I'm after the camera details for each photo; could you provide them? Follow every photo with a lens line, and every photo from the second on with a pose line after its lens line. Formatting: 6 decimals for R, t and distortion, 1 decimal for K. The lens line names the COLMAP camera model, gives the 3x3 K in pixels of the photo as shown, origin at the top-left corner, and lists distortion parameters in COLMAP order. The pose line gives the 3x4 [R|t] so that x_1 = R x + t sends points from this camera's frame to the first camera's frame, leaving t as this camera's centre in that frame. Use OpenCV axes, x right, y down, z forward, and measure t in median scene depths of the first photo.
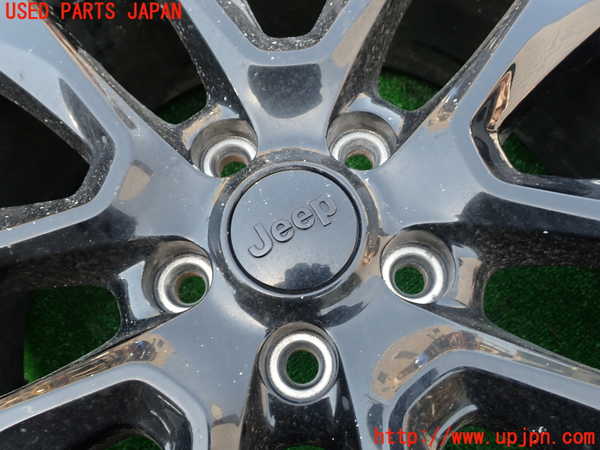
lens RADIAL K [[519.5, 0, 300.6], [0, 519.5, 224.3], [0, 0, 1]] dist [-0.010786, -0.006036]
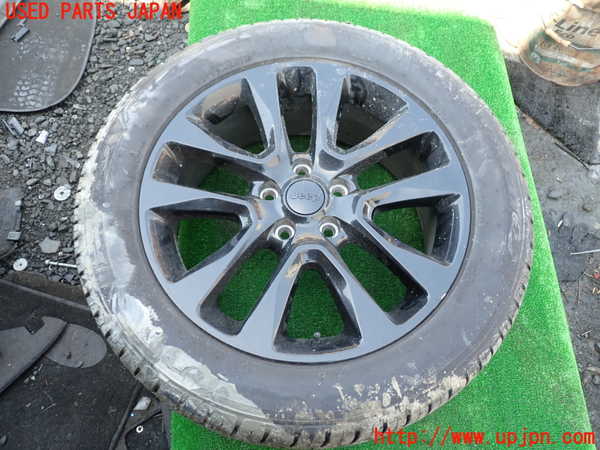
lens RADIAL K [[519.5, 0, 297.0], [0, 519.5, 224.6], [0, 0, 1]] dist [-0.010786, -0.006036]
pose [[0.822298, 0.546274, -0.159410, 0.539540], [-0.554220, 0.832344, -0.006563, 0.192877], [0.129099, 0.093745, 0.987191, -2.160694]]
